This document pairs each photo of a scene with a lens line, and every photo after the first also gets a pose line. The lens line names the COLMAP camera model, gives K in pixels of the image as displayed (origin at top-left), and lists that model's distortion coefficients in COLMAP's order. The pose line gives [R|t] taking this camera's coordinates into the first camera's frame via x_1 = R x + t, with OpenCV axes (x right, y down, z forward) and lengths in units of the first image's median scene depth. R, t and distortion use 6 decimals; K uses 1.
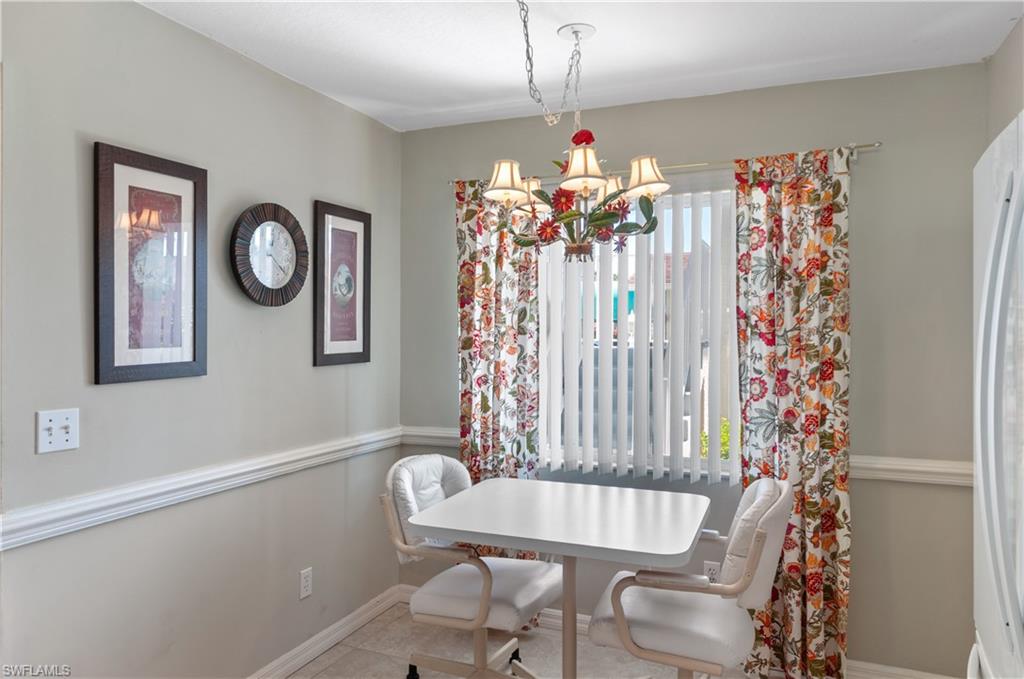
lens RADIAL K [[694.3, 0, 512.0], [0, 694.3, 339.5], [0, 0, 1]] dist [0.003584, 0.000676]
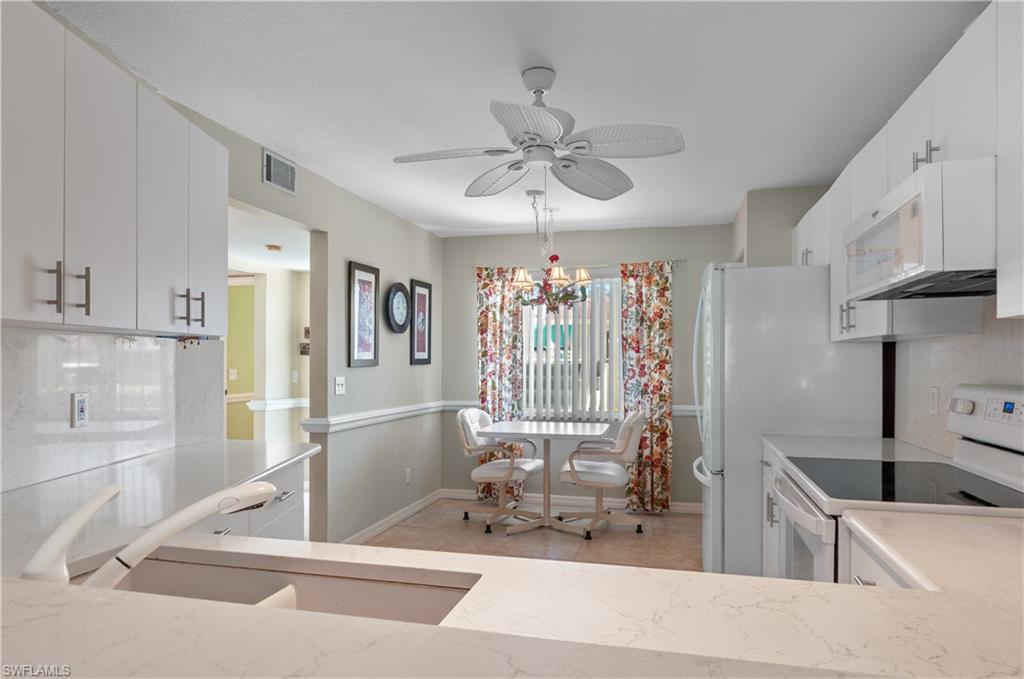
lens RADIAL K [[627.8, 0, 513.4], [0, 627.8, 373.9], [0, 0, 1]] dist [0.000021, 0.000003]
pose [[0.990800, -0.004394, 0.135263, -0.257236], [0.003099, 0.999947, 0.009779, 0.051538], [-0.135299, -0.009270, 0.990761, -0.833673]]
